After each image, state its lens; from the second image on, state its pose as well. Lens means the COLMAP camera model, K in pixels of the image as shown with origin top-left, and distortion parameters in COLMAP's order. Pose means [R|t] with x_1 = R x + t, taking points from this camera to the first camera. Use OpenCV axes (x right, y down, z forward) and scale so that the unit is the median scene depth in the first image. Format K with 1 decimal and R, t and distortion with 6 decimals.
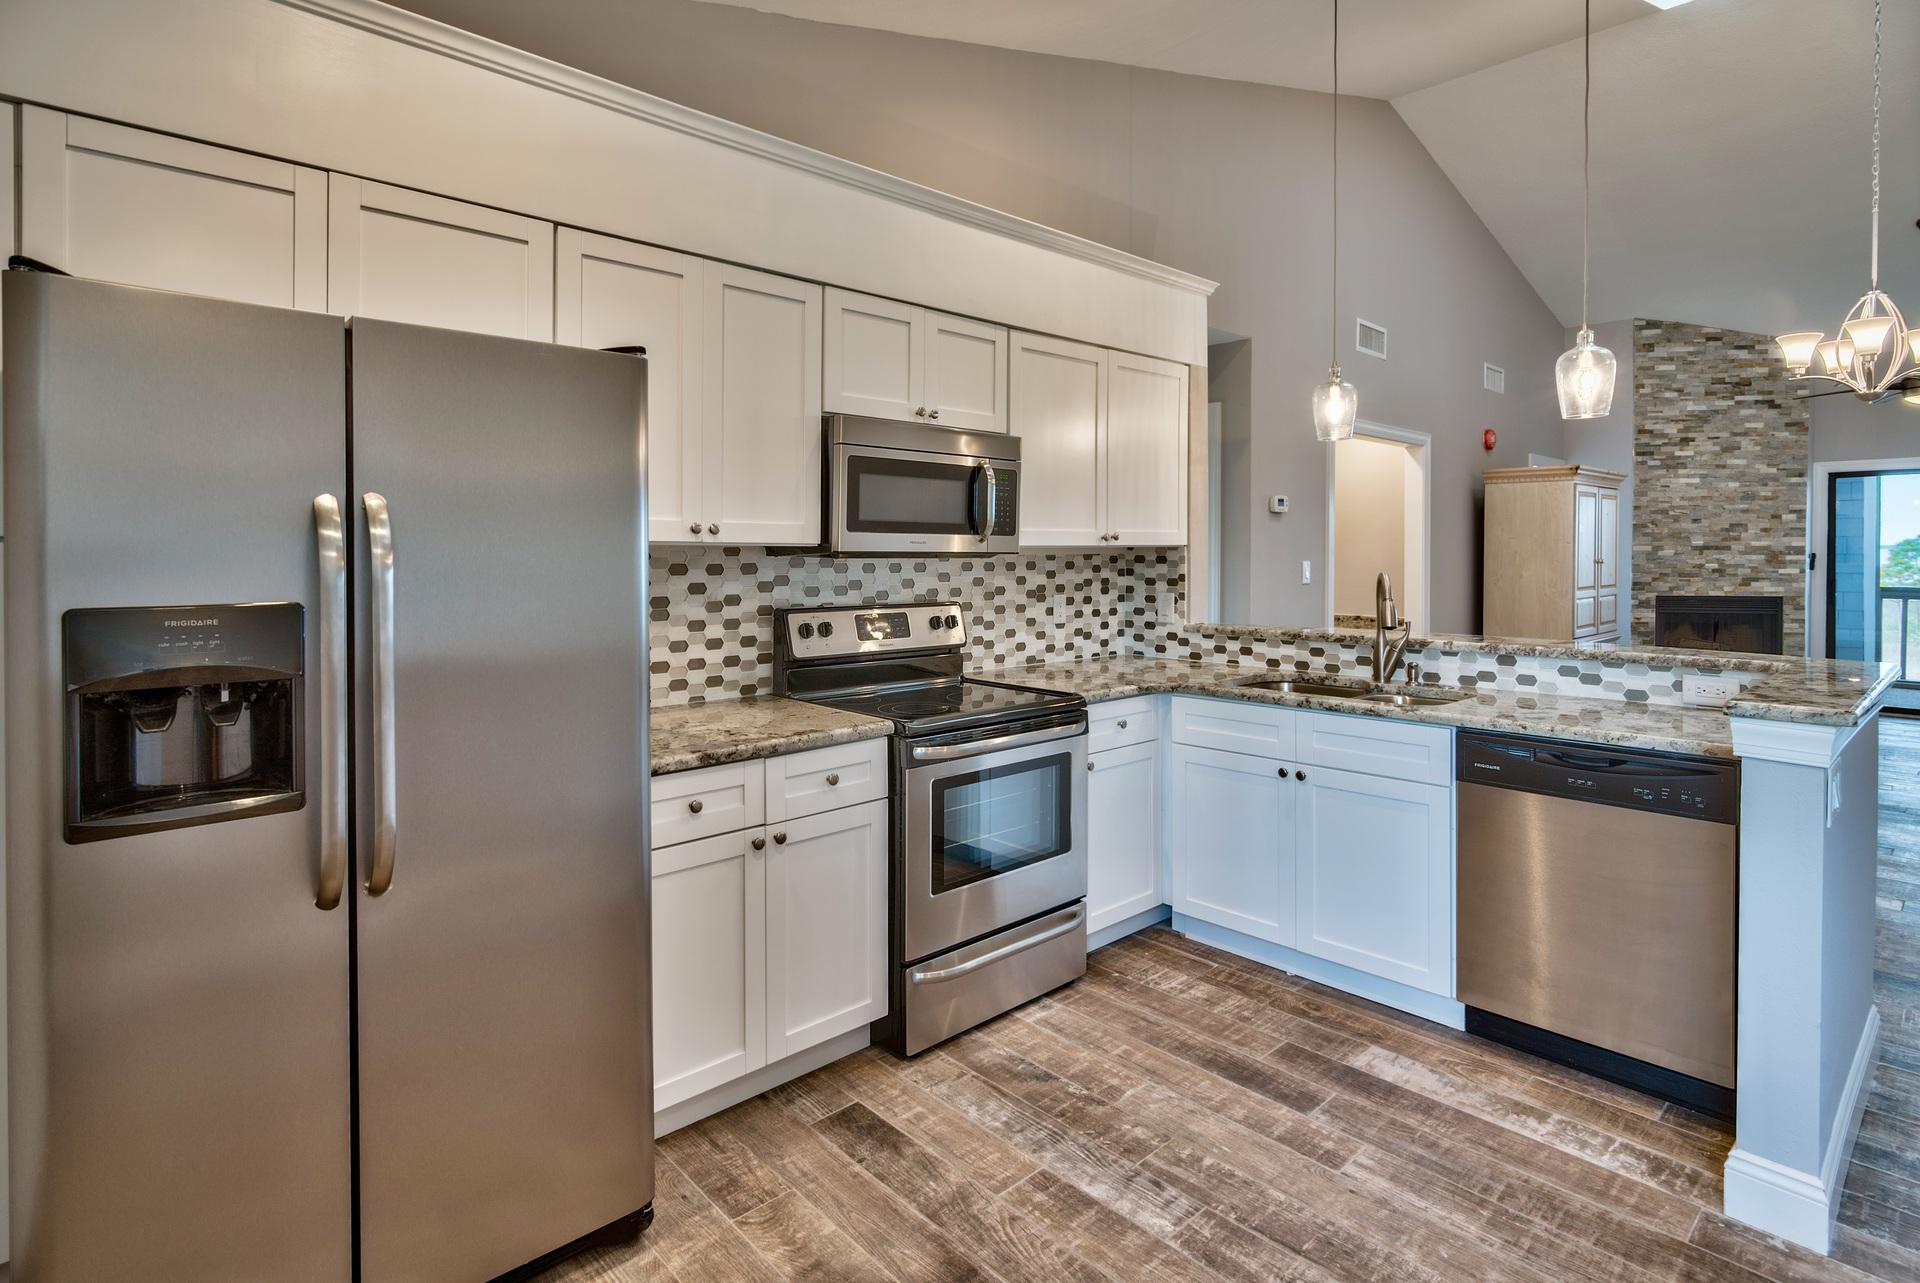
lens RADIAL K [[950.7, 0, 960.0], [0, 950.7, 557.5], [0, 0, 1]] dist [0.001081, 0.000073]
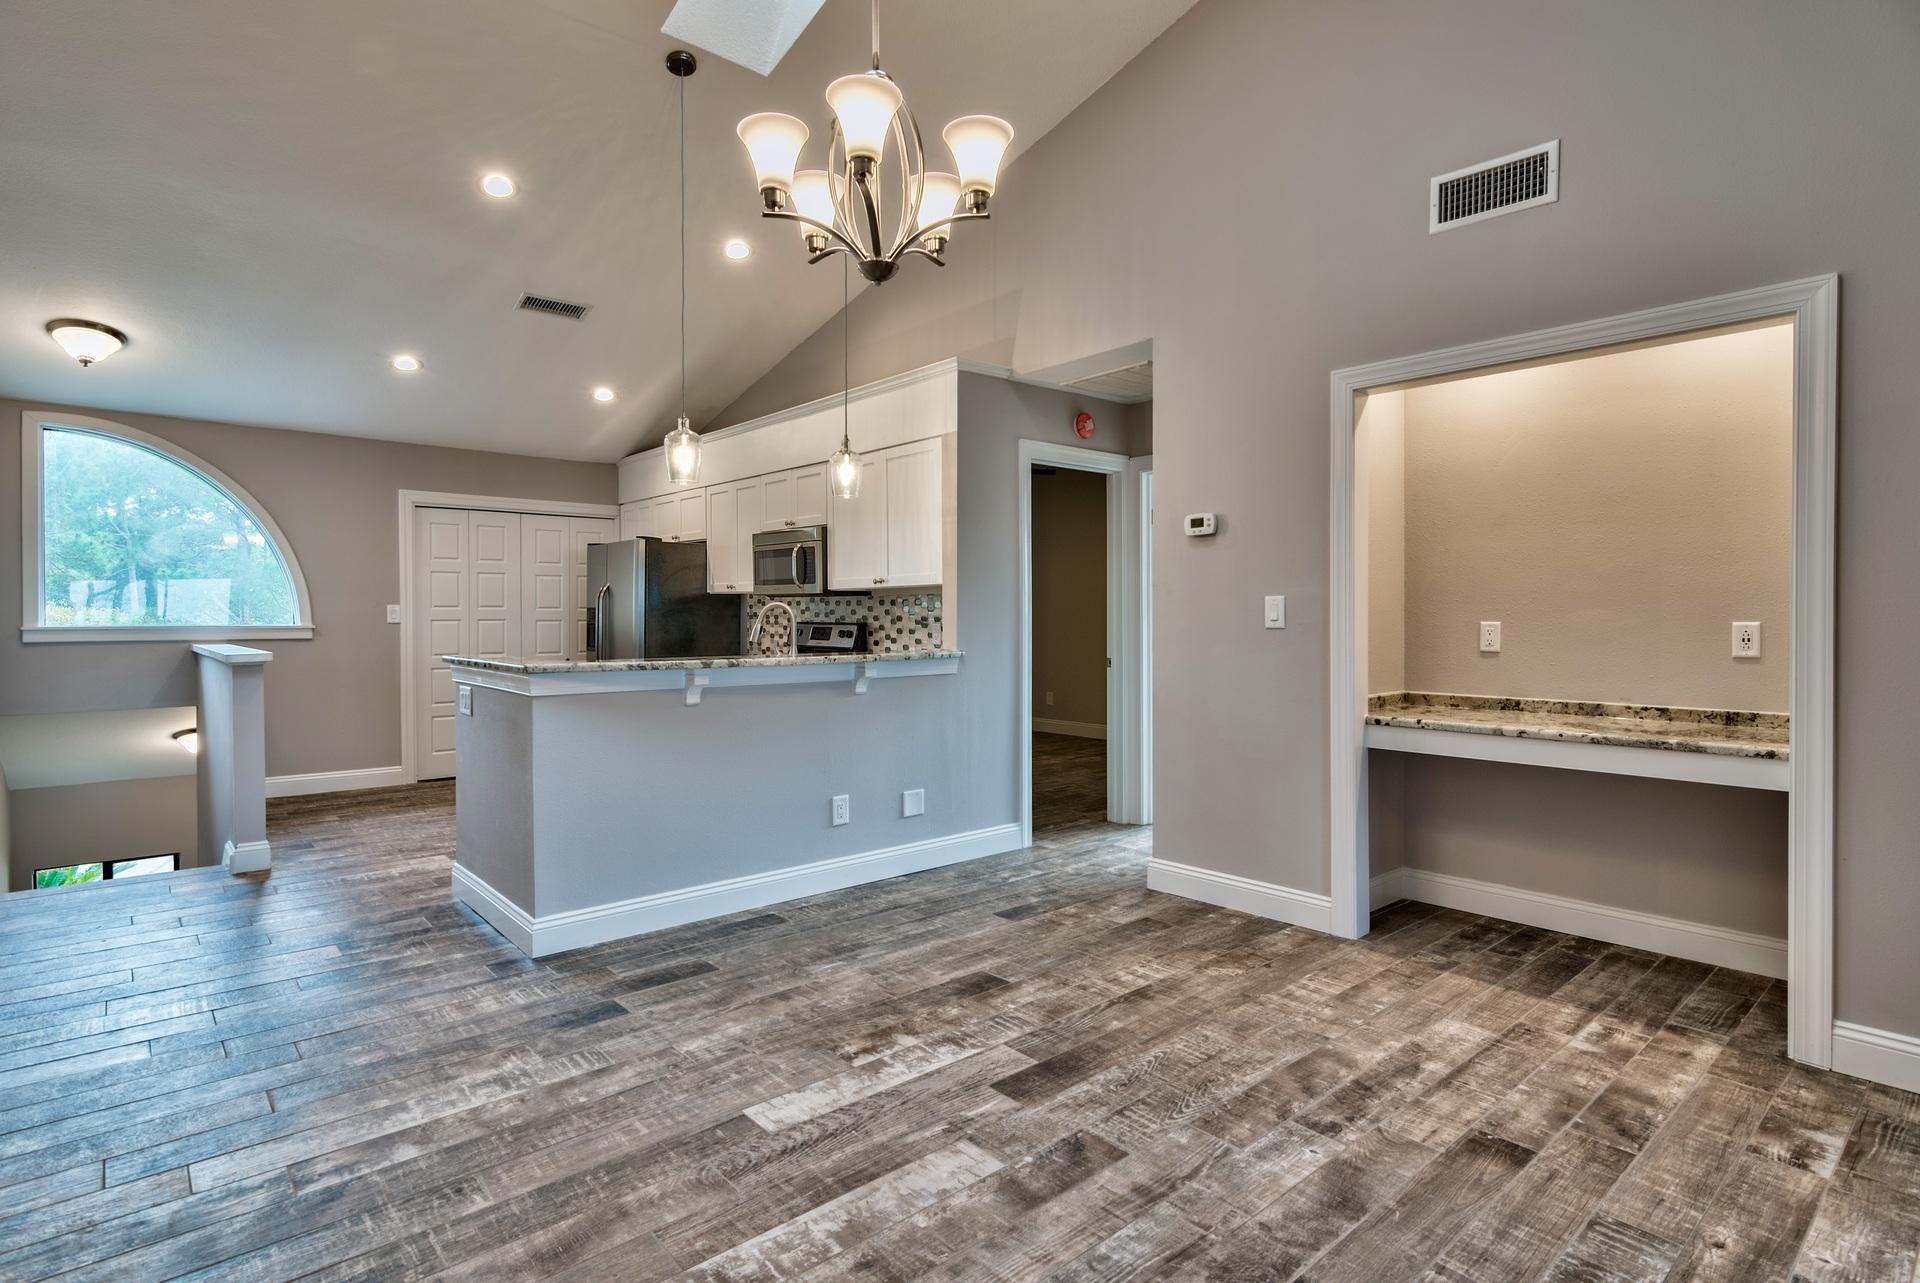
lens RADIAL K [[1037.1, 0, 963.6], [0, 1037.1, 613.2], [0, 0, 1]] dist [-0.000666, -0.000118]
pose [[-0.044594, -0.001916, -0.999003, 1.716309], [-0.007350, 0.999972, -0.001590, 0.028773], [0.998978, 0.007272, -0.044607, 1.197760]]
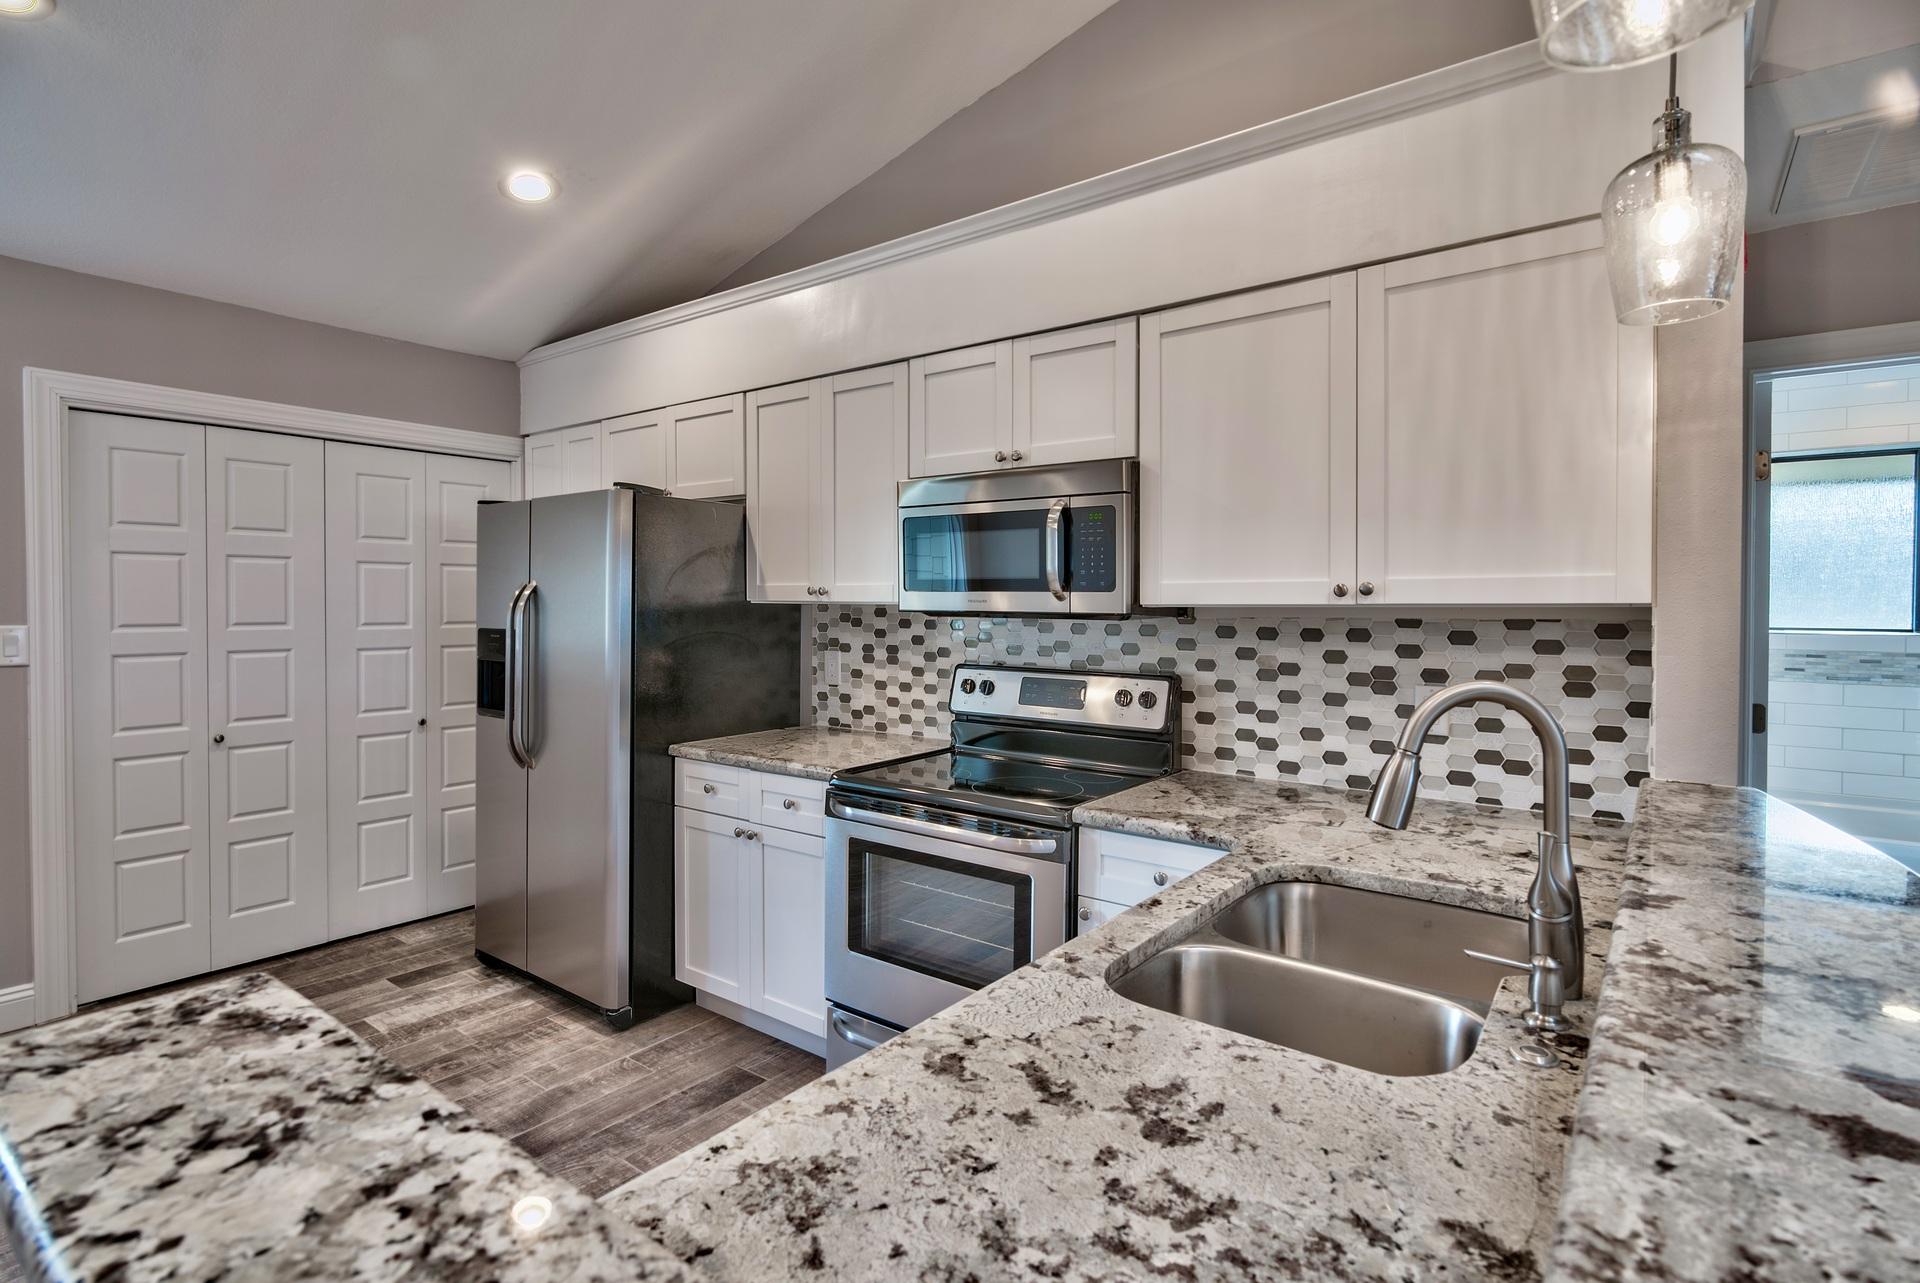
lens RADIAL K [[938.8, 0, 964.7], [0, 938.8, 613.0], [0, 0, 1]] dist [0.002168, 0.000383]
pose [[0.179107, 0.011910, -0.983757, 0.682765], [-0.009897, 0.999898, 0.010303, -0.010673], [0.983780, 0.007890, 0.179207, 0.658201]]
